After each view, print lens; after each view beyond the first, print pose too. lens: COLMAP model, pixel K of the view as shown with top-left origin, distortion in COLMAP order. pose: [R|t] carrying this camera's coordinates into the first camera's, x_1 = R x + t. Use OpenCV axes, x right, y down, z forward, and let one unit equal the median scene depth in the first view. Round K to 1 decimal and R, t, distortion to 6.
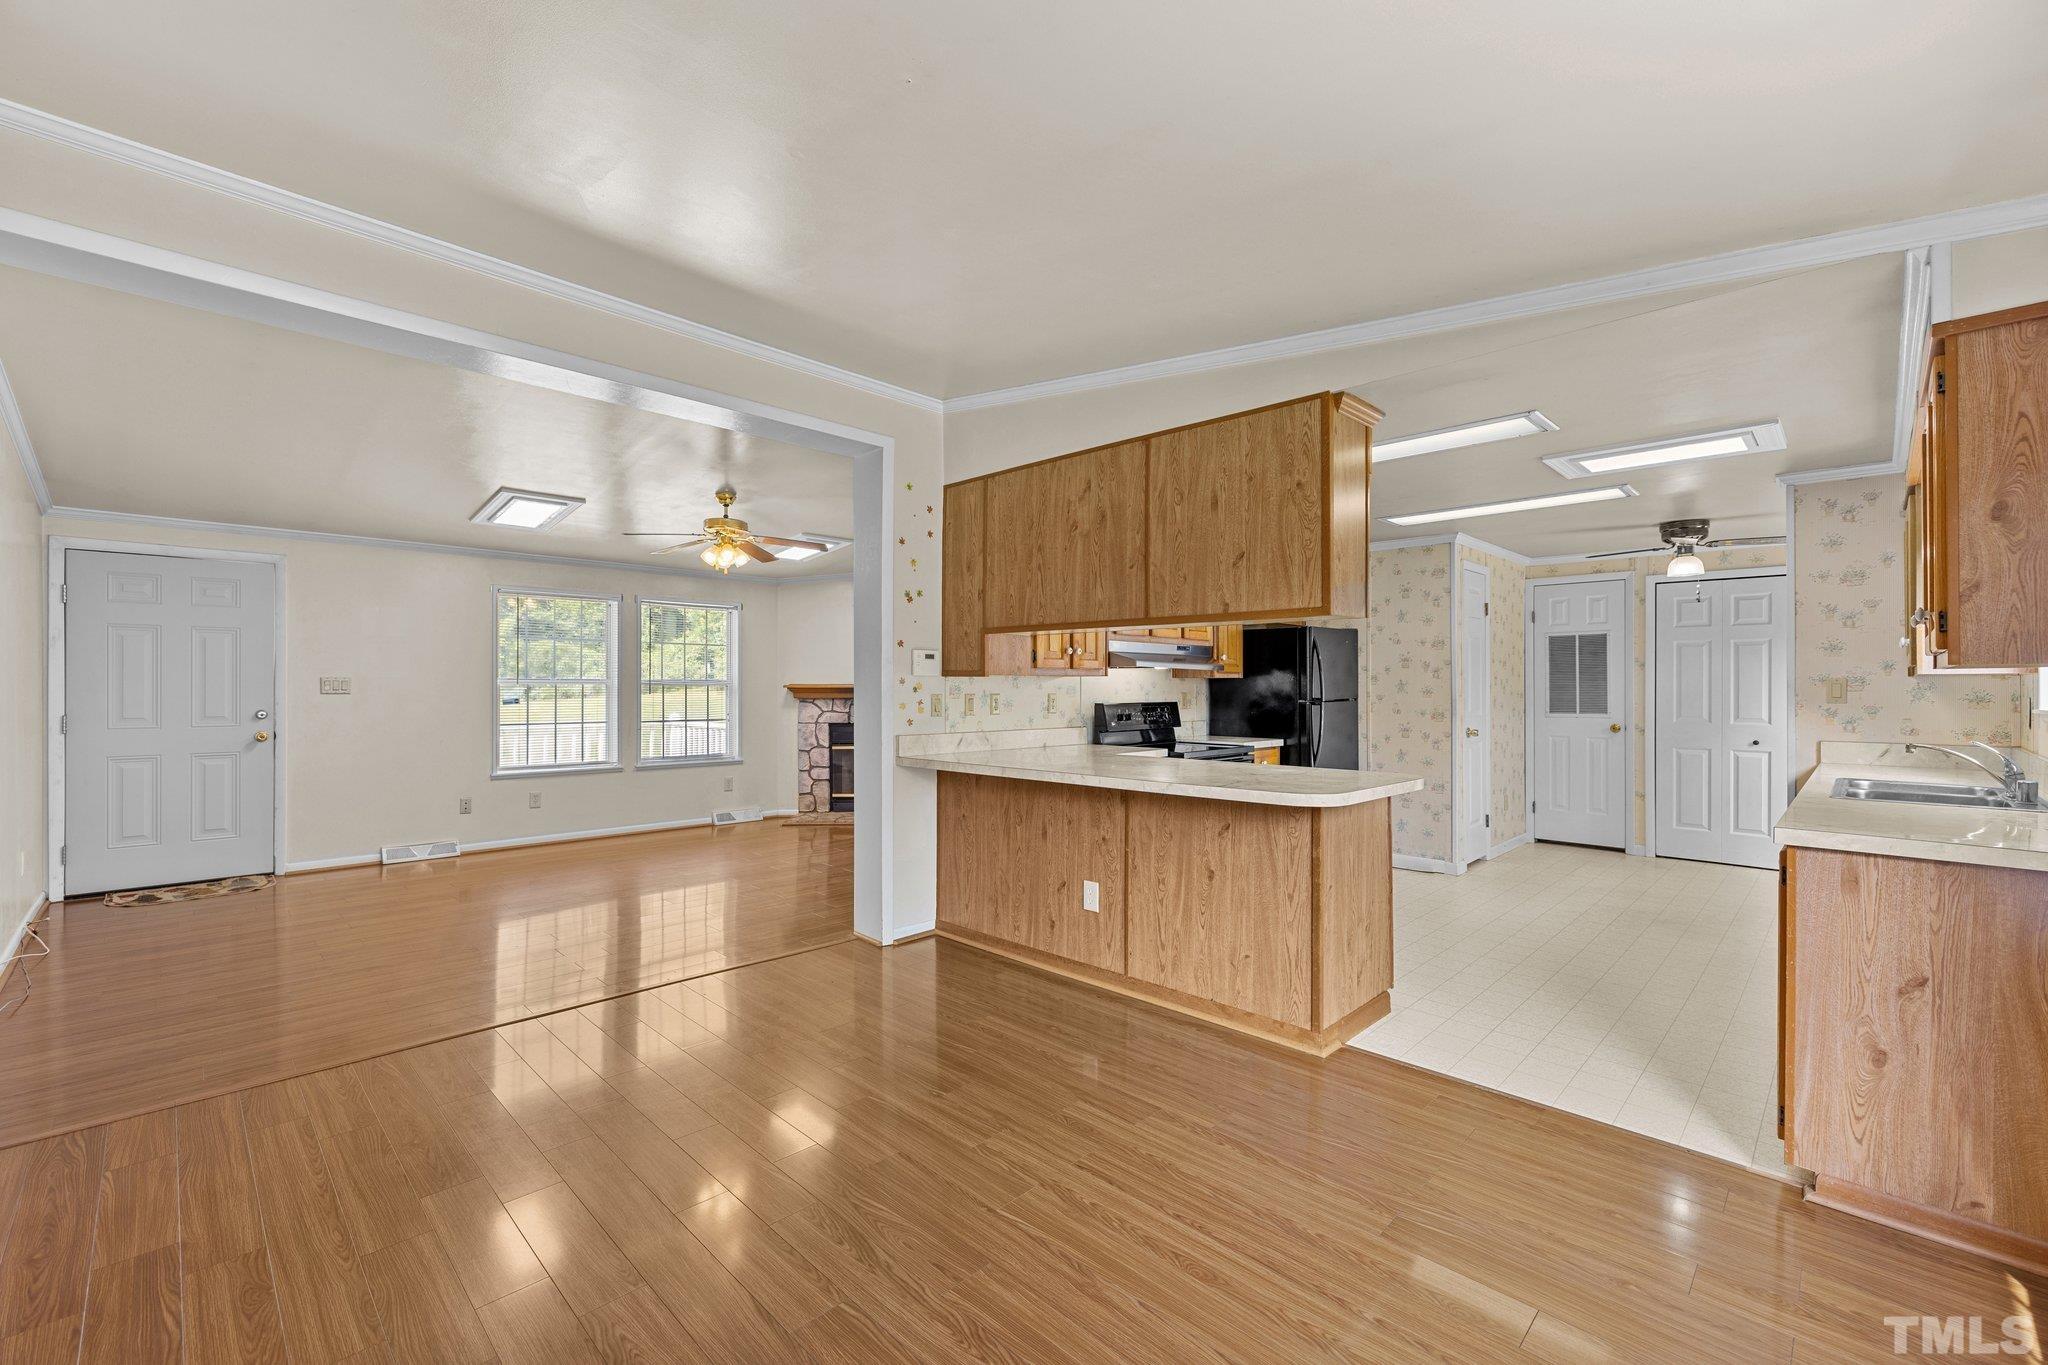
lens RADIAL K [[860.1, 0, 1019.2], [0, 860.1, 681.3], [0, 0, 1]] dist [-0.002497, 0.001181]
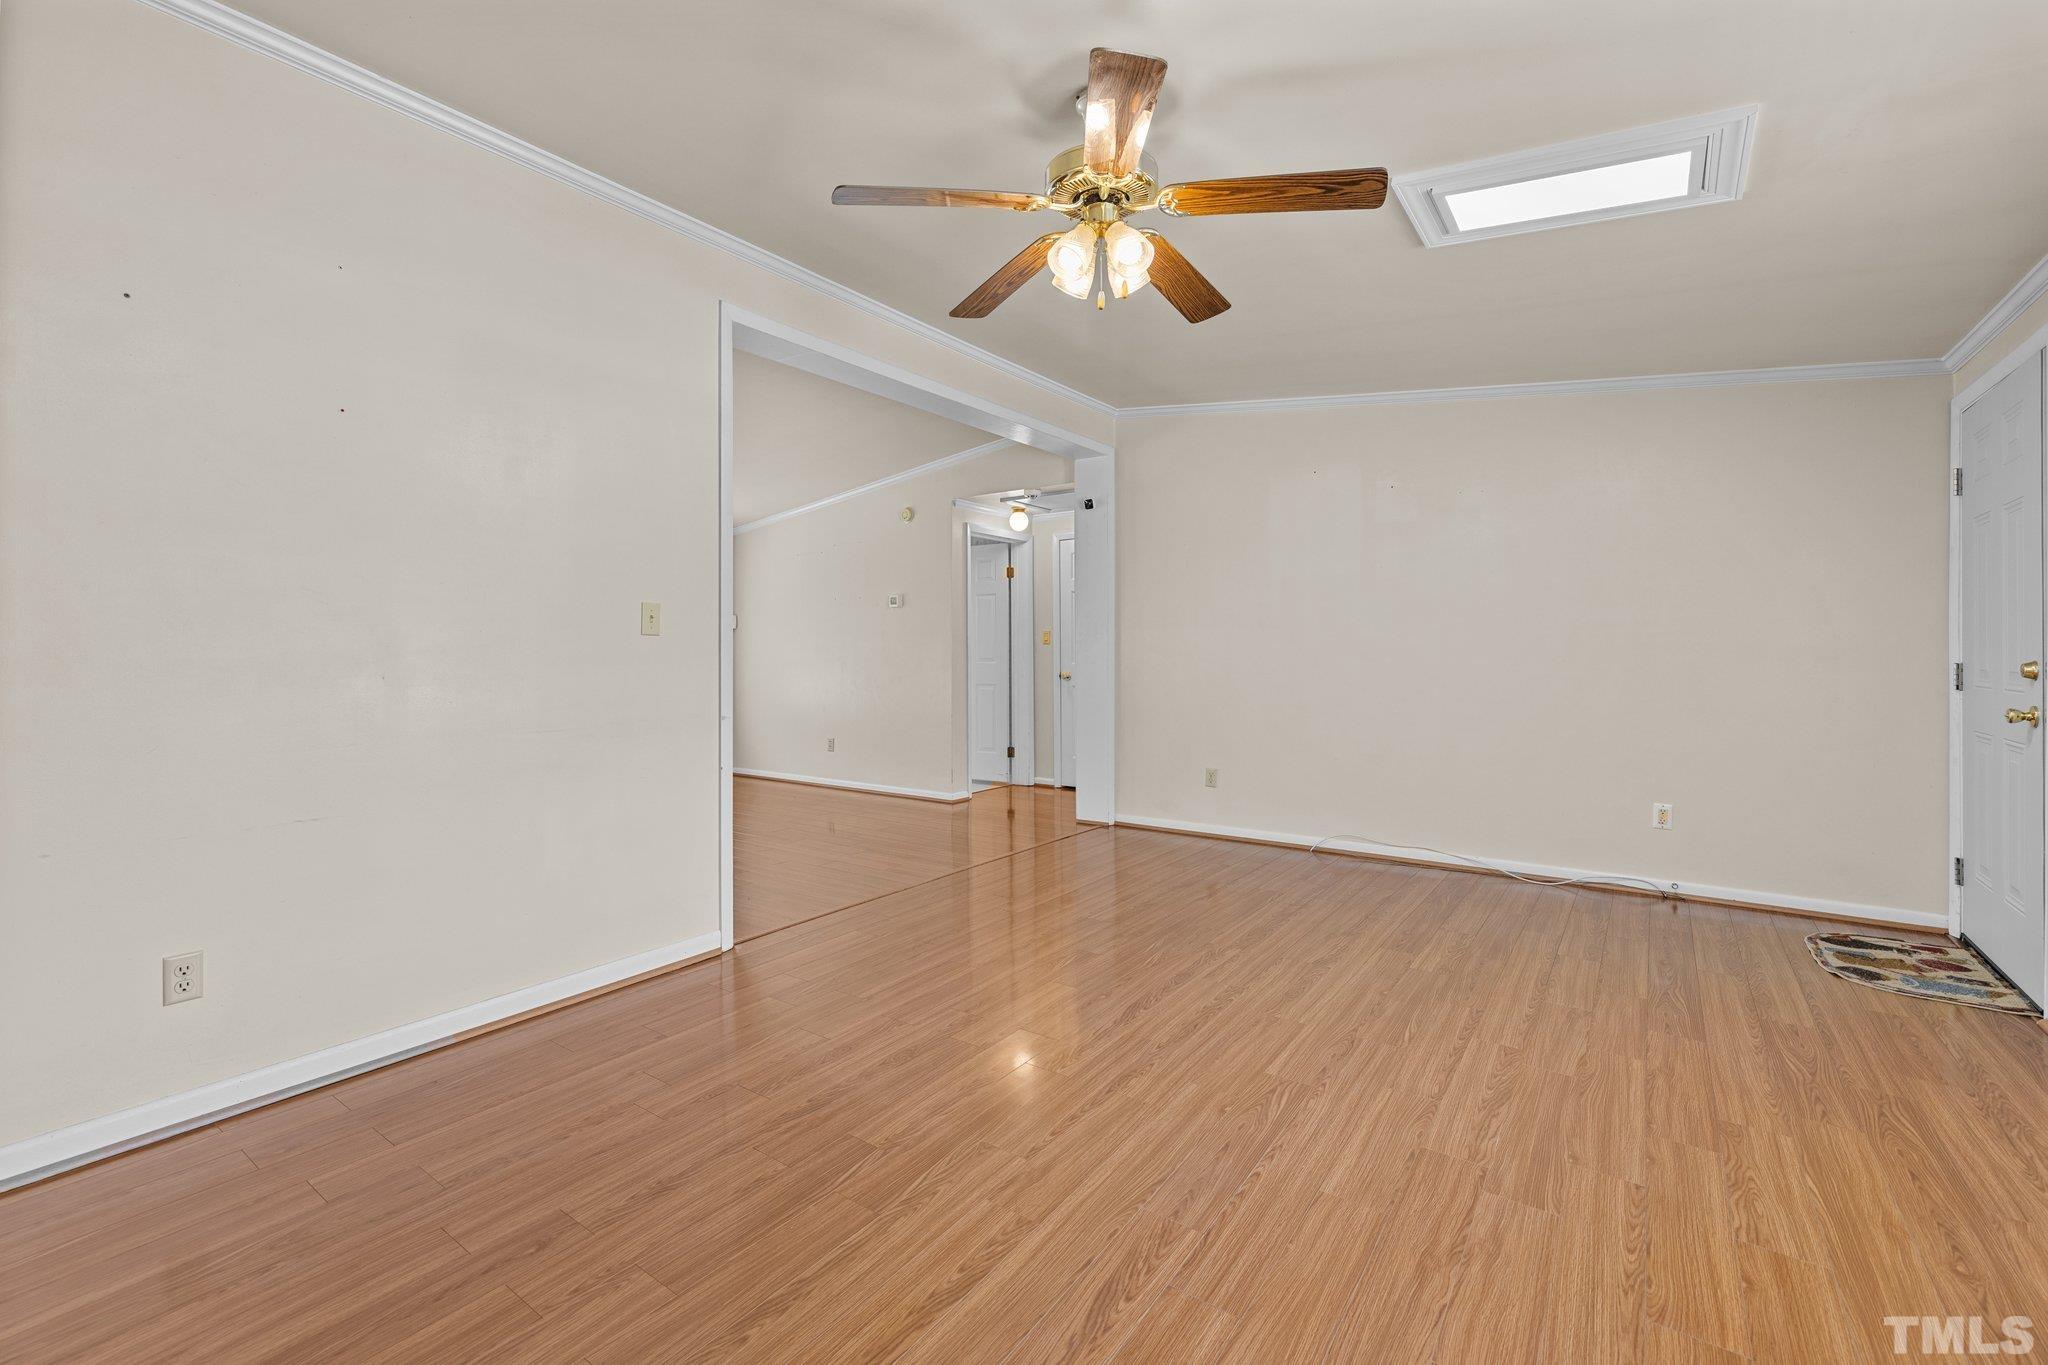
lens RADIAL K [[860.1, 0, 1012.7], [0, 860.1, 676.3], [0, 0, 1]] dist [-0.002497, 0.001181]
pose [[-0.988881, 0.004906, -0.148625, -0.261035], [0.001825, 0.999781, 0.020859, 0.031492], [0.148695, 0.020356, -0.988674, 1.435580]]
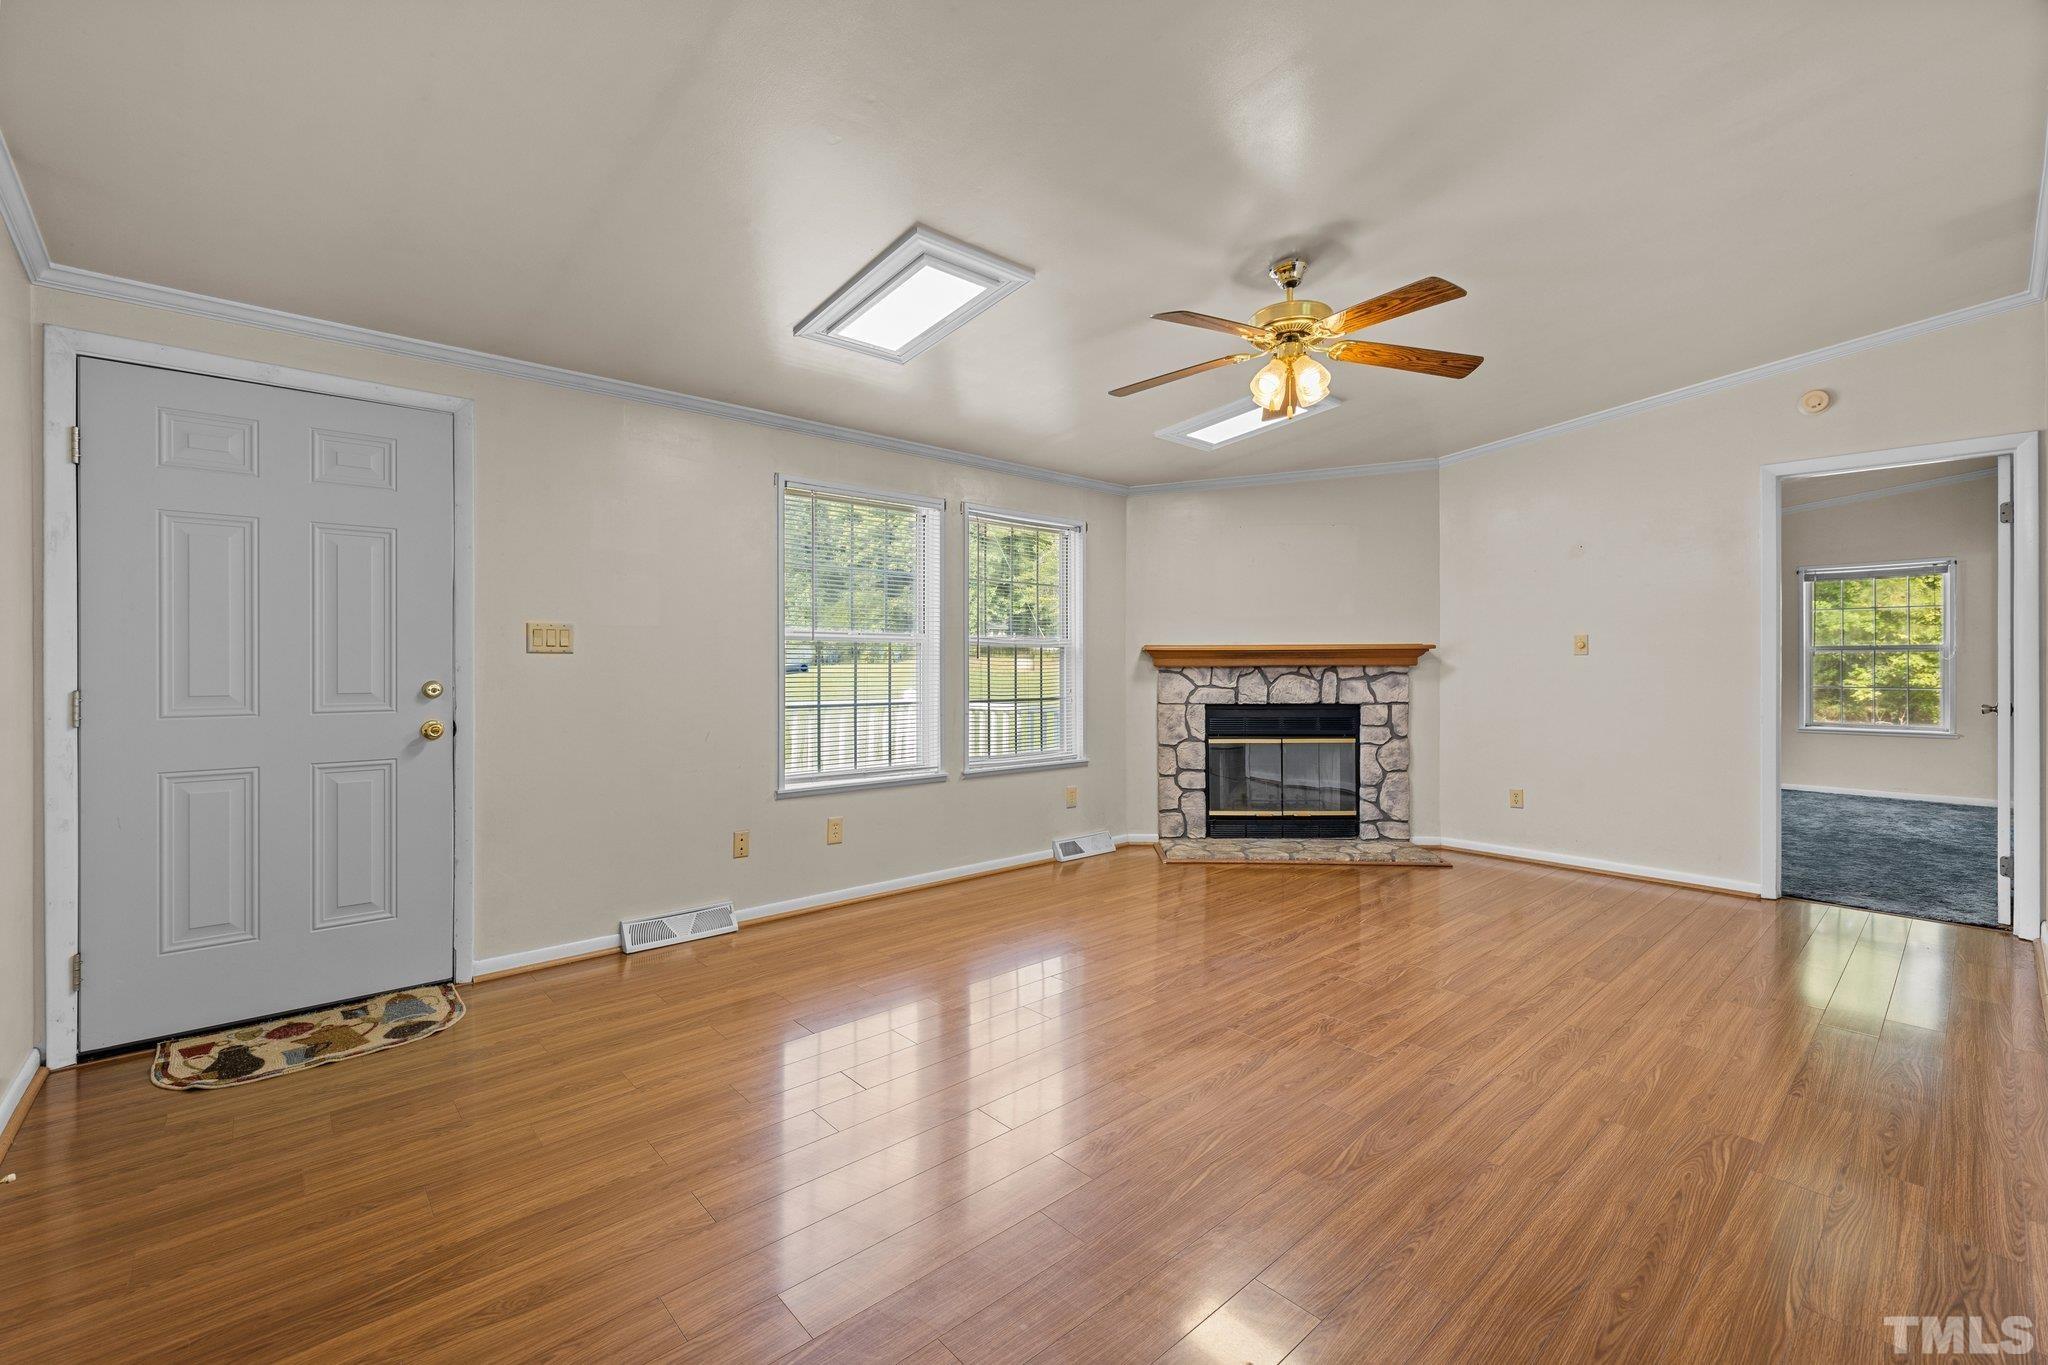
lens RADIAL K [[860.1, 0, 1008.2], [0, 860.1, 659.6], [0, 0, 1]] dist [-0.002497, 0.001181]
pose [[0.997790, -0.001662, -0.066426, -0.500994], [0.001733, 0.999998, 0.001012, 0.020251], [0.066425, -0.001125, 0.997791, 0.500315]]
